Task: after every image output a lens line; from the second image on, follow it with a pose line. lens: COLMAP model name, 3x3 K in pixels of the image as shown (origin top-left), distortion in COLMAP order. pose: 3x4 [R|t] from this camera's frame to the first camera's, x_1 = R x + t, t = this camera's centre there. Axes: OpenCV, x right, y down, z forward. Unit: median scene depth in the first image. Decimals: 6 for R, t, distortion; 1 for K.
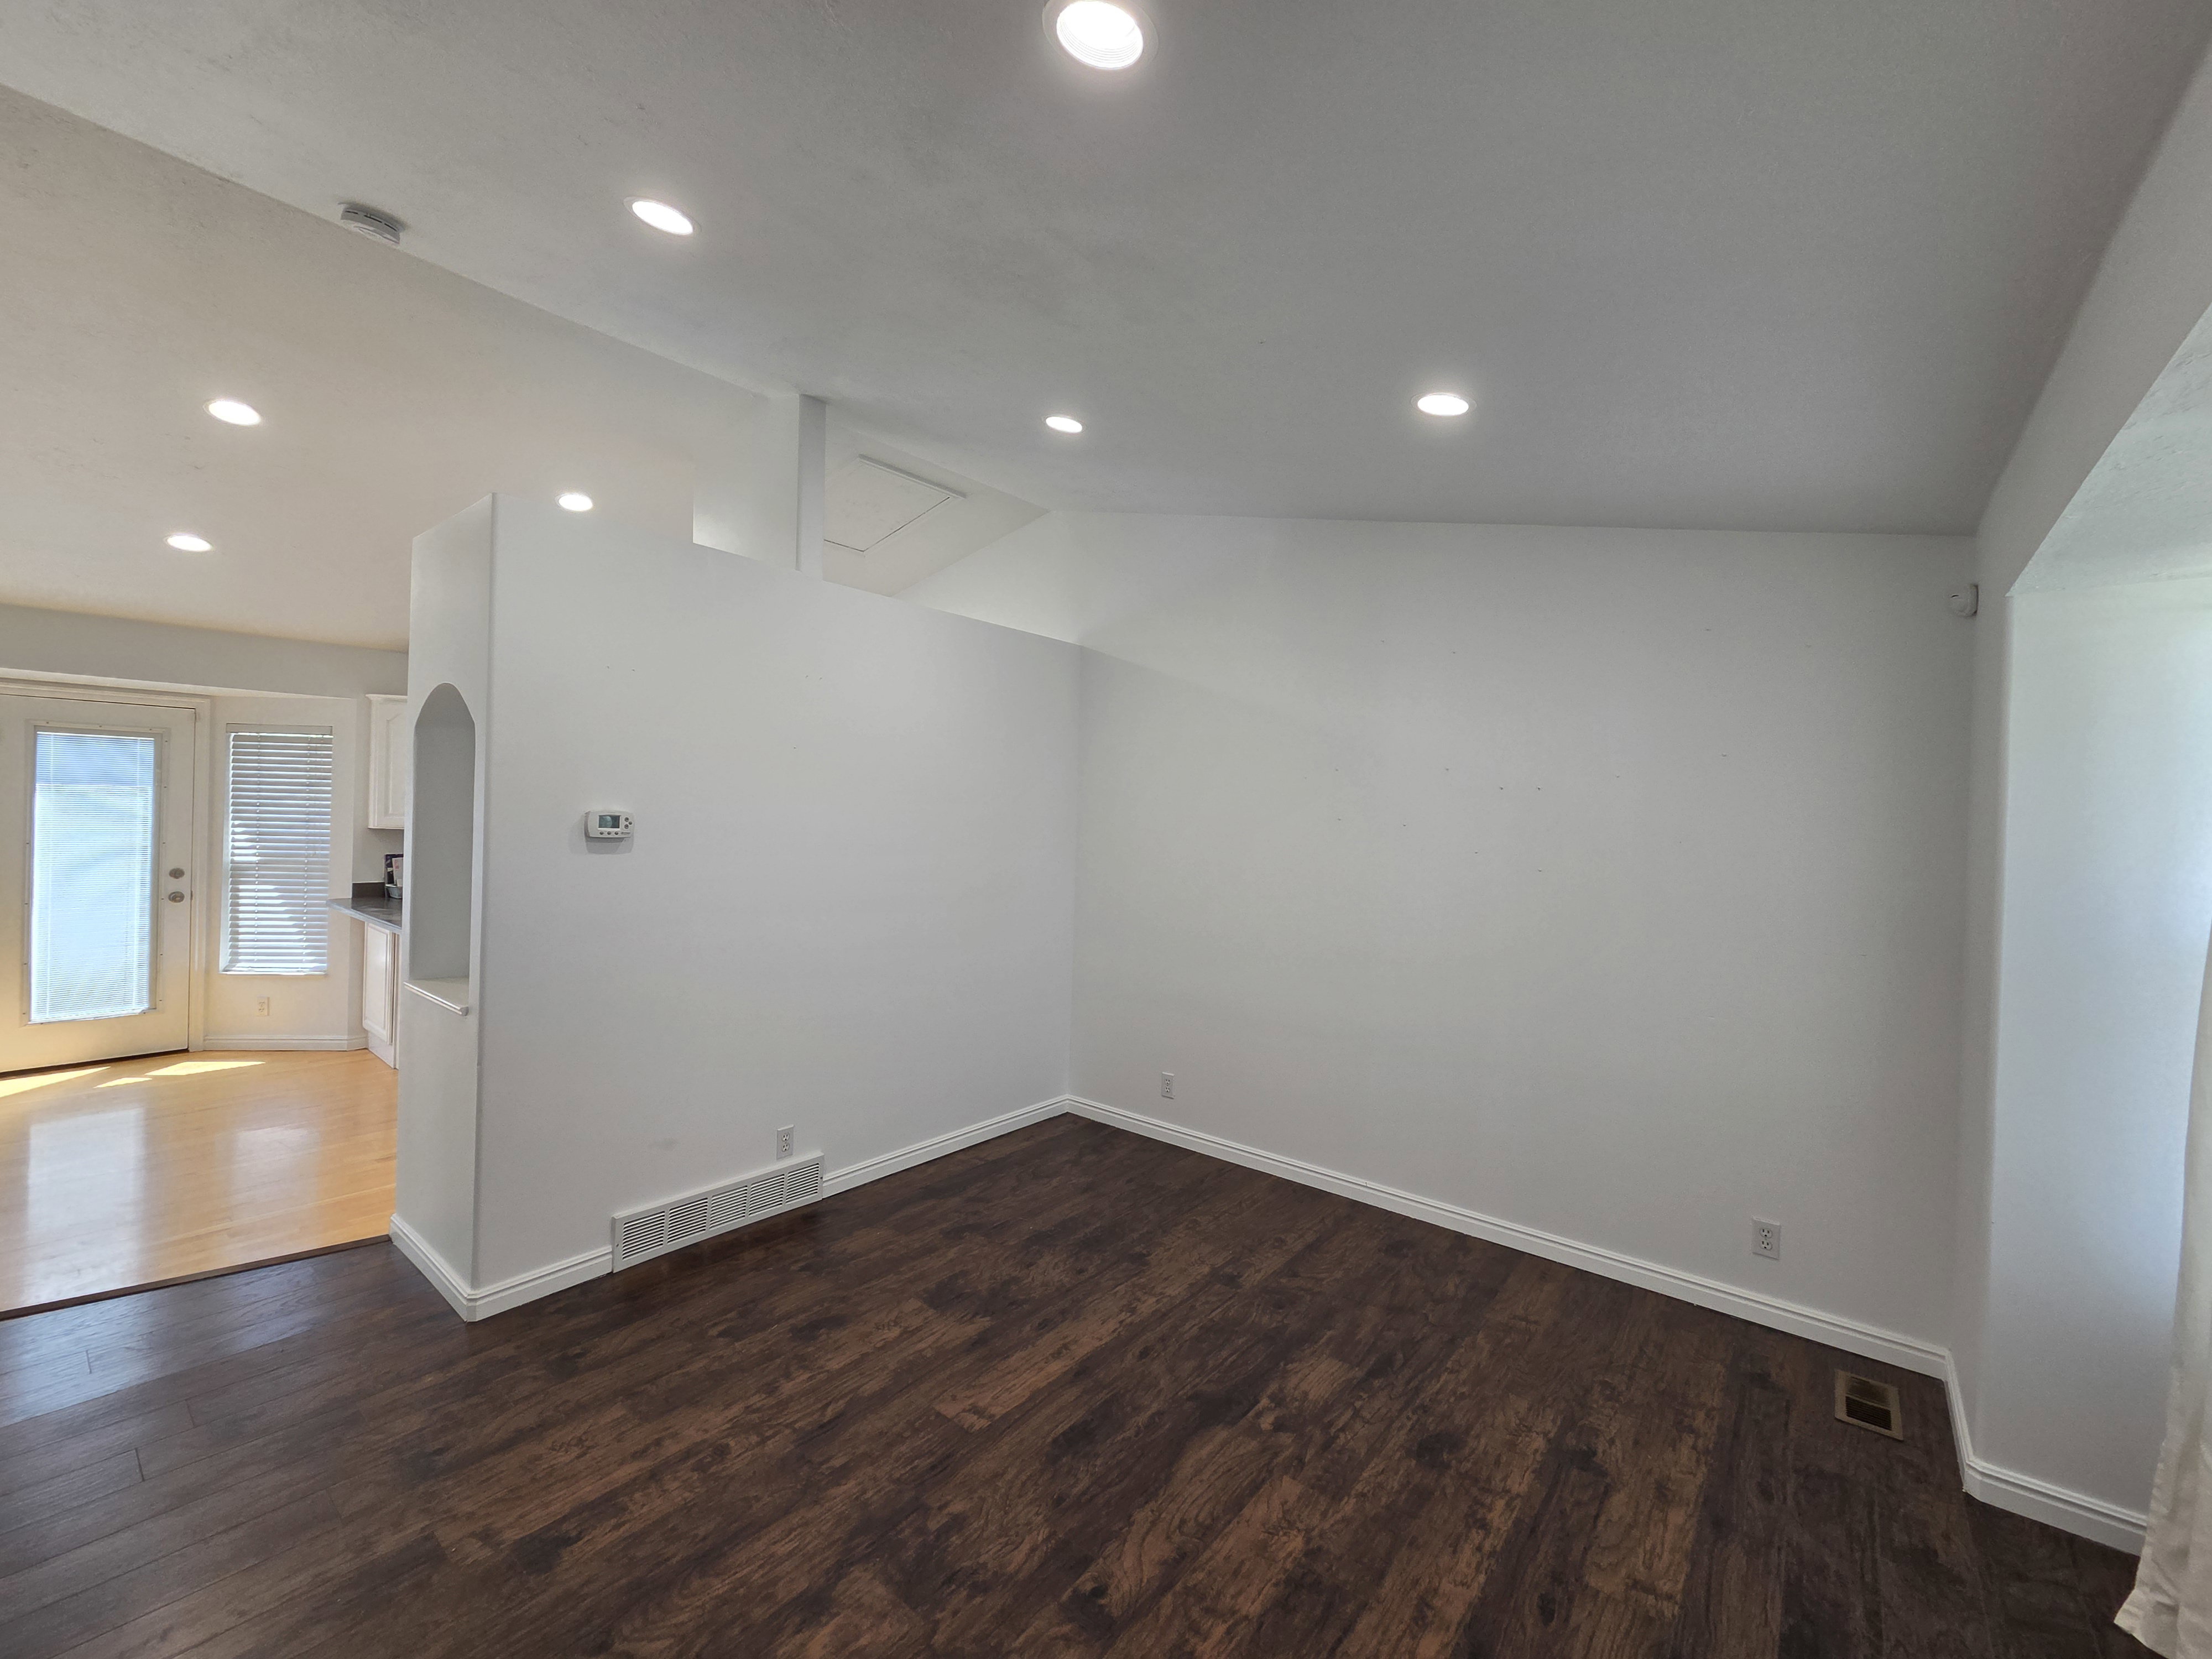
lens RADIAL K [[907.6, 0, 1103.8], [0, 907.6, 817.2], [0, 0, 1]] dist [0.000504, -0.000096]
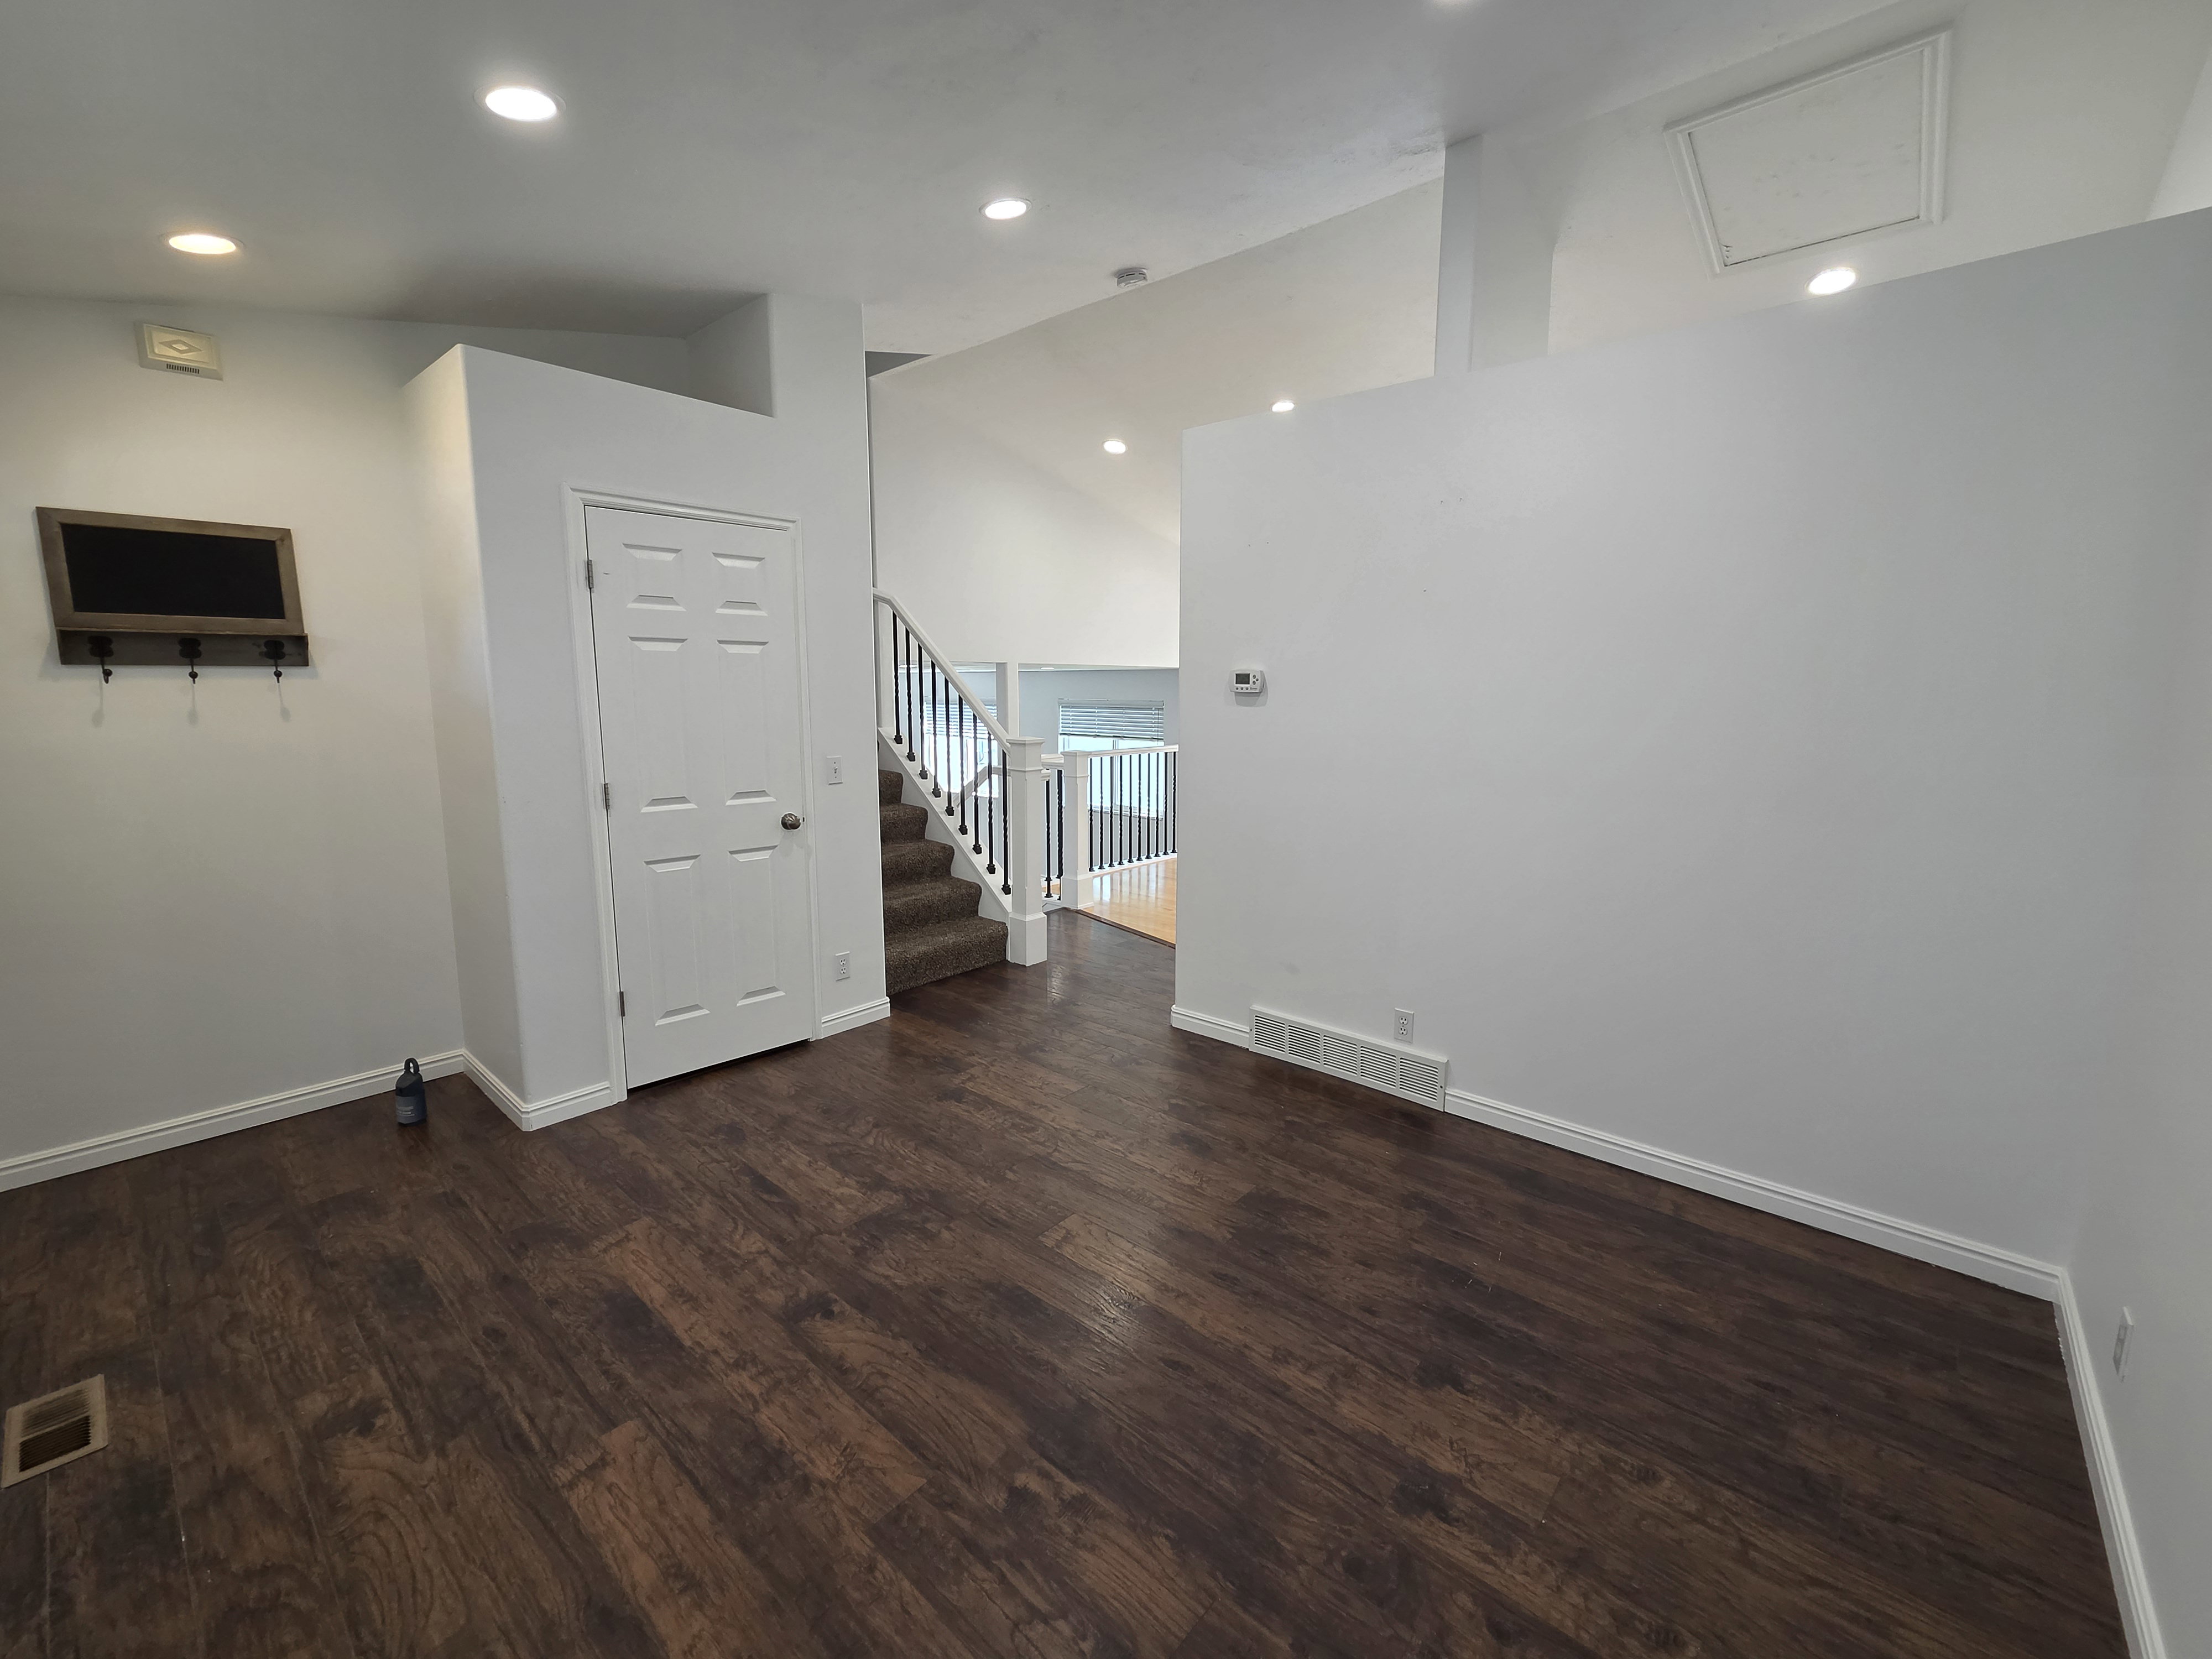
lens RADIAL K [[907.6, 0, 1103.8], [0, 907.6, 817.2], [0, 0, 1]] dist [0.000504, -0.000096]
pose [[-0.036091, 0.119439, -0.992185, 0.871342], [-0.007806, 0.992768, 0.119793, 0.057867], [0.999318, 0.012068, -0.034898, 1.130989]]
